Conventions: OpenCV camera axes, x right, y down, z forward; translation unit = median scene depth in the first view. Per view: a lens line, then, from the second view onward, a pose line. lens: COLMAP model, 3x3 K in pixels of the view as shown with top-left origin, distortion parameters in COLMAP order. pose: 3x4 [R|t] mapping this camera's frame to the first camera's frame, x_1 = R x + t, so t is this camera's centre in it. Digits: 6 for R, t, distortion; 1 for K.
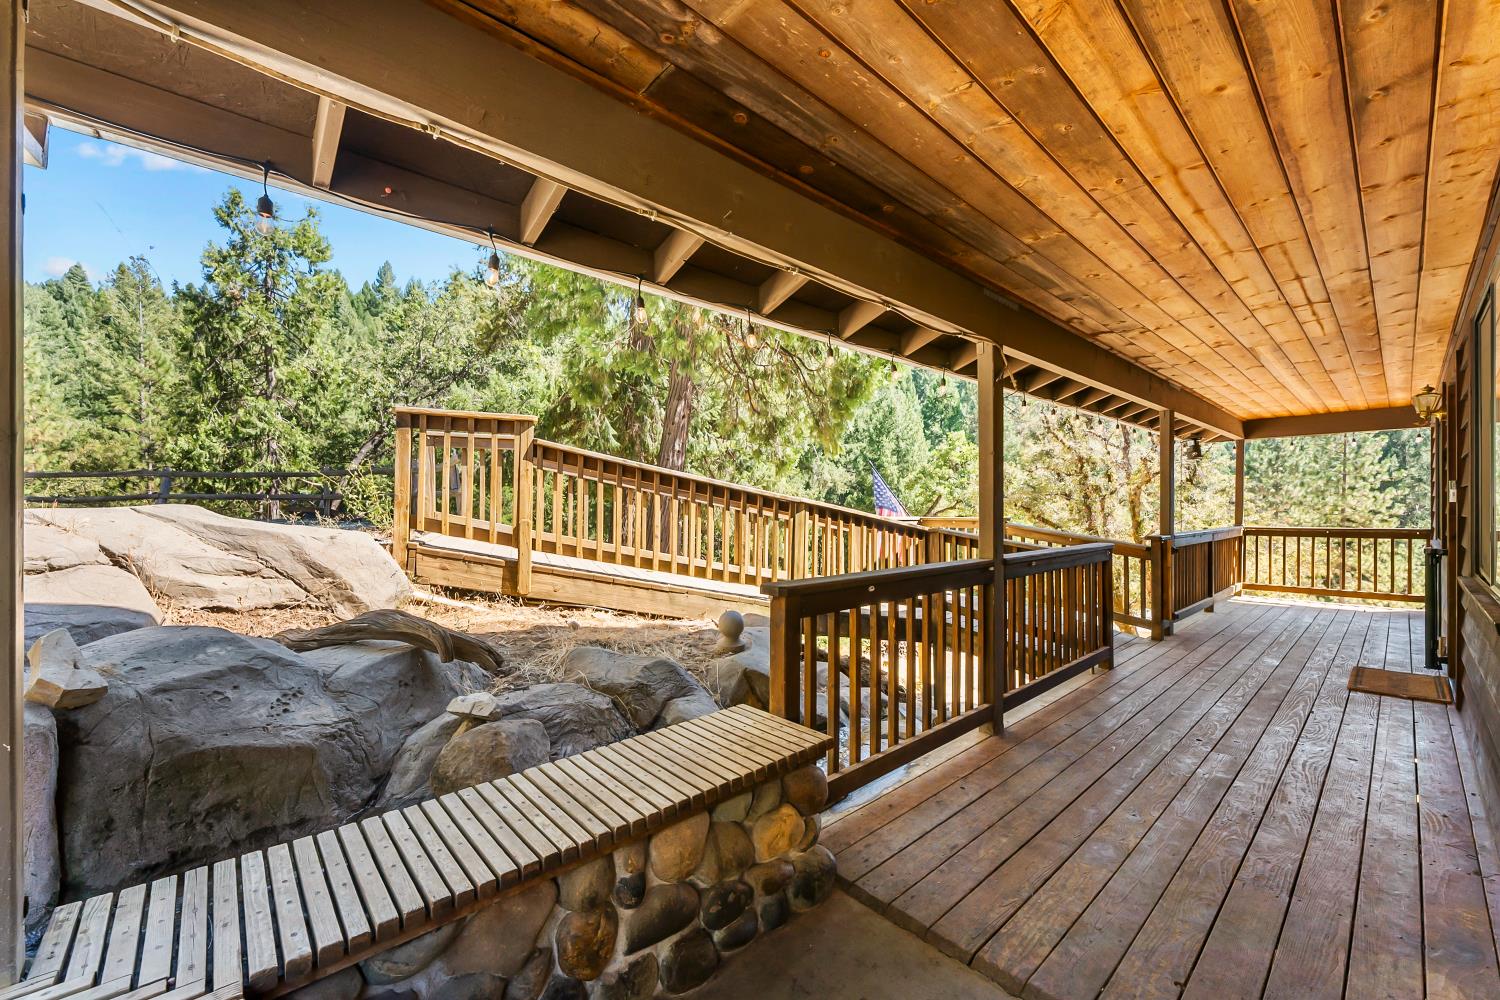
lens RADIAL K [[594.3, 0, 741.6], [0, 594.3, 506.0], [0, 0, 1]] dist [-0.002265, -0.000860]
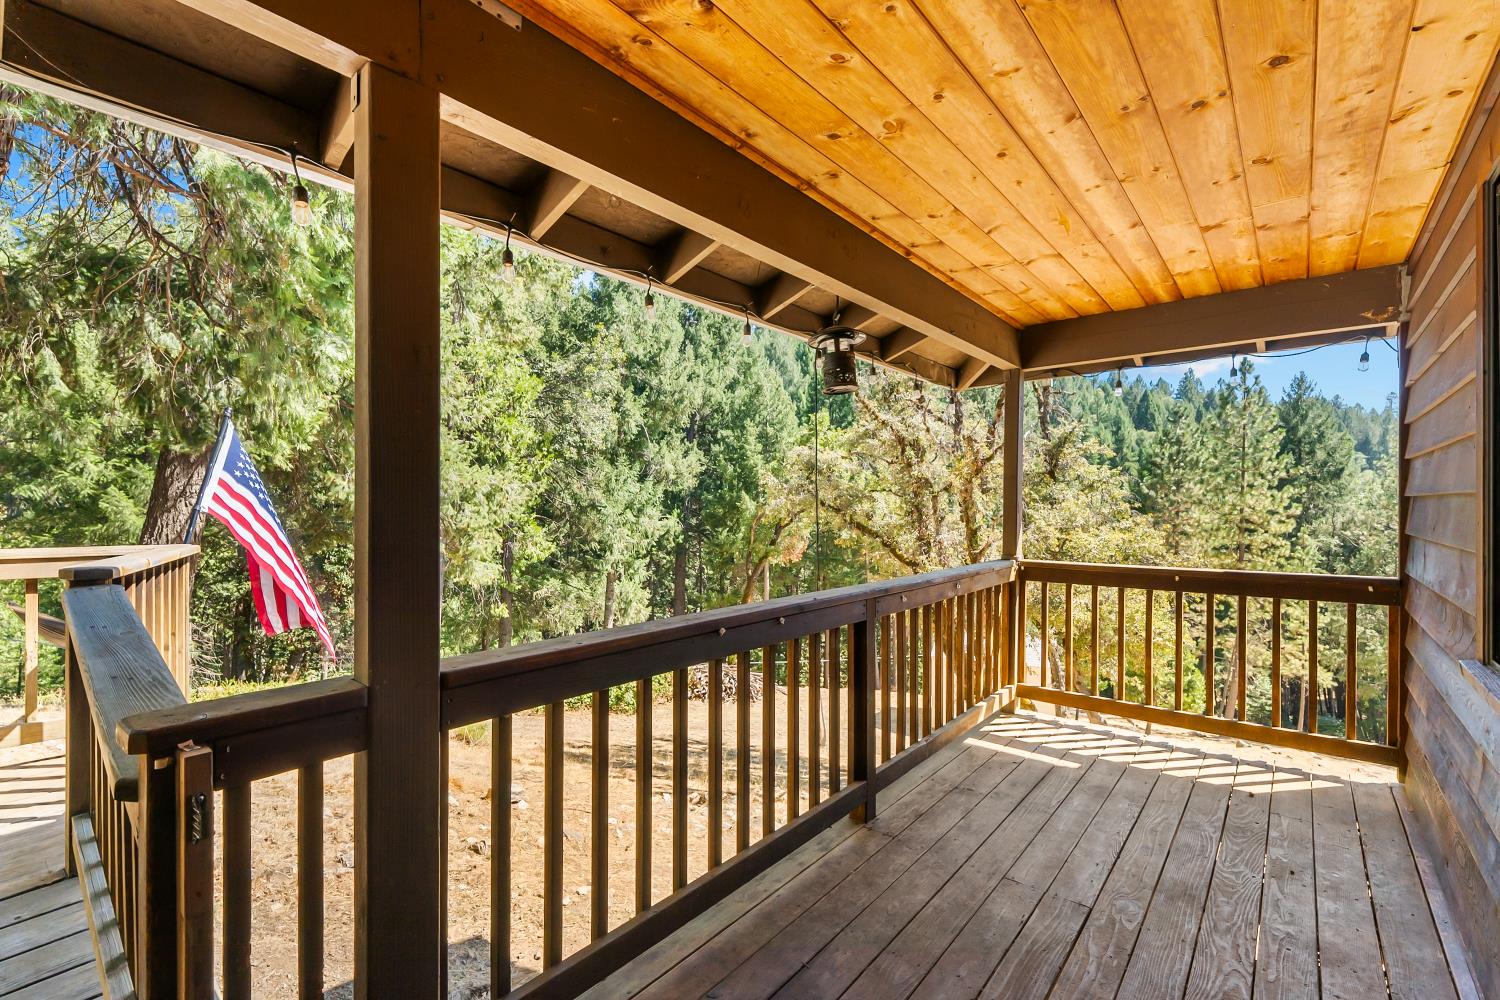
lens RADIAL K [[645.6, 0, 762.2], [0, 645.6, 506.6], [0, 0, 1]] dist [-0.000831, -0.000388]
pose [[0.988848, 0.001593, 0.148922, 0.139078], [-0.002646, 0.999973, 0.006870, -0.003307], [-0.148907, -0.007187, 0.988825, 0.129396]]
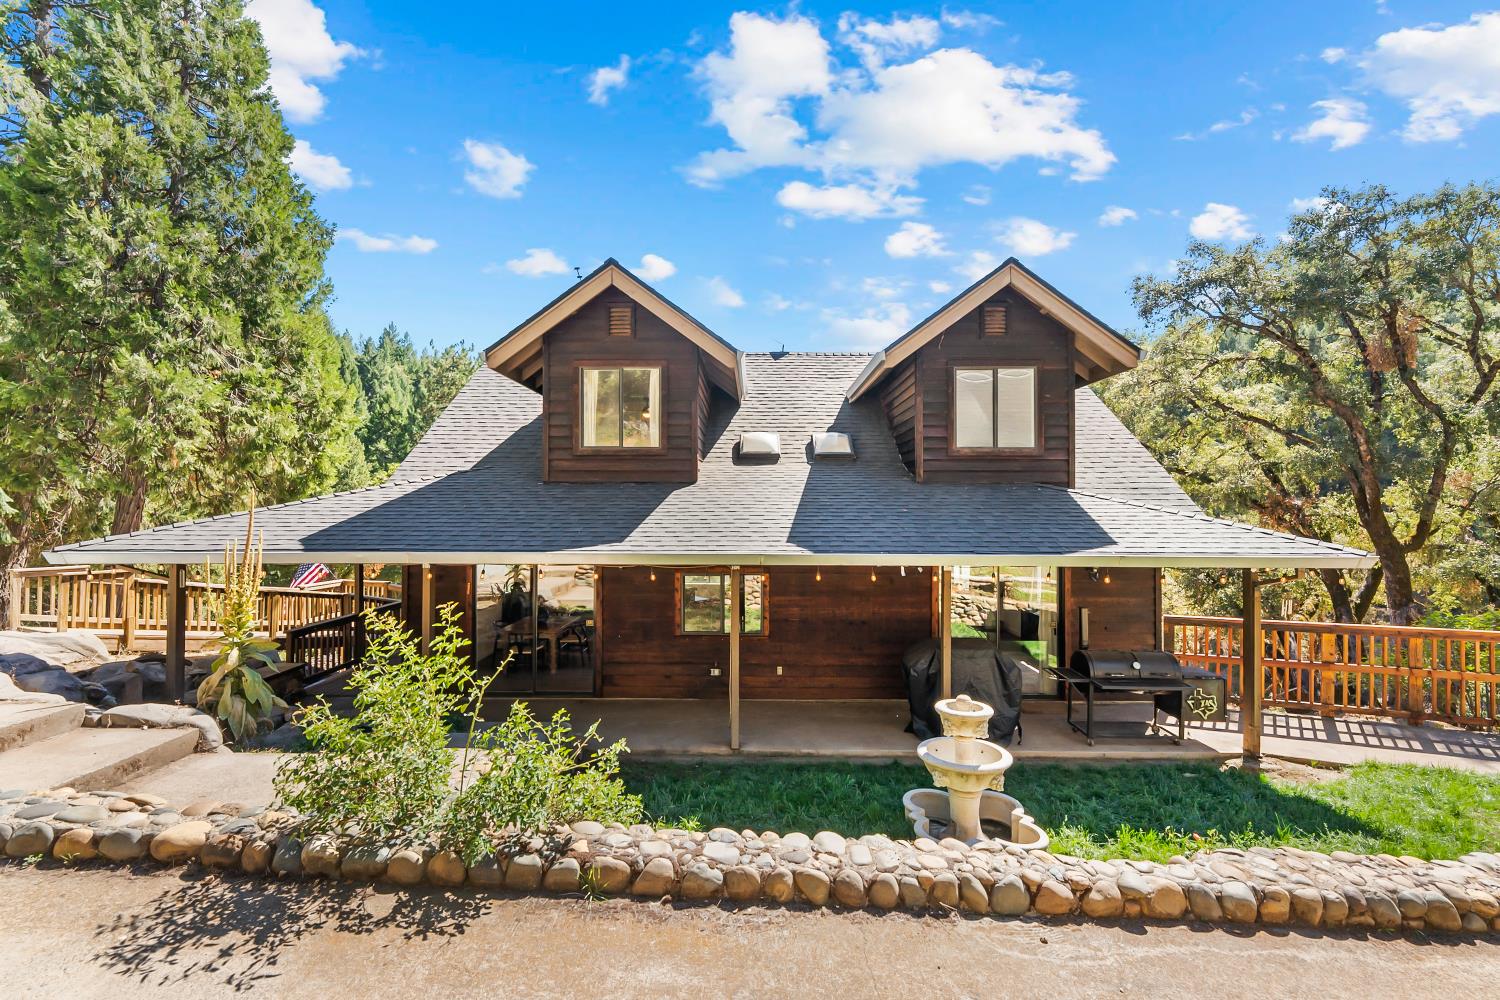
lens RADIAL K [[645.6, 0, 759.2], [0, 645.6, 502.7], [0, 0, 1]] dist [-0.000831, -0.000388]
pose [[0.671737, 0.009206, 0.740733, -0.441247], [-0.007849, 0.999955, -0.005310, -0.312564], [-0.740749, -0.002247, 0.671779, -1.813415]]
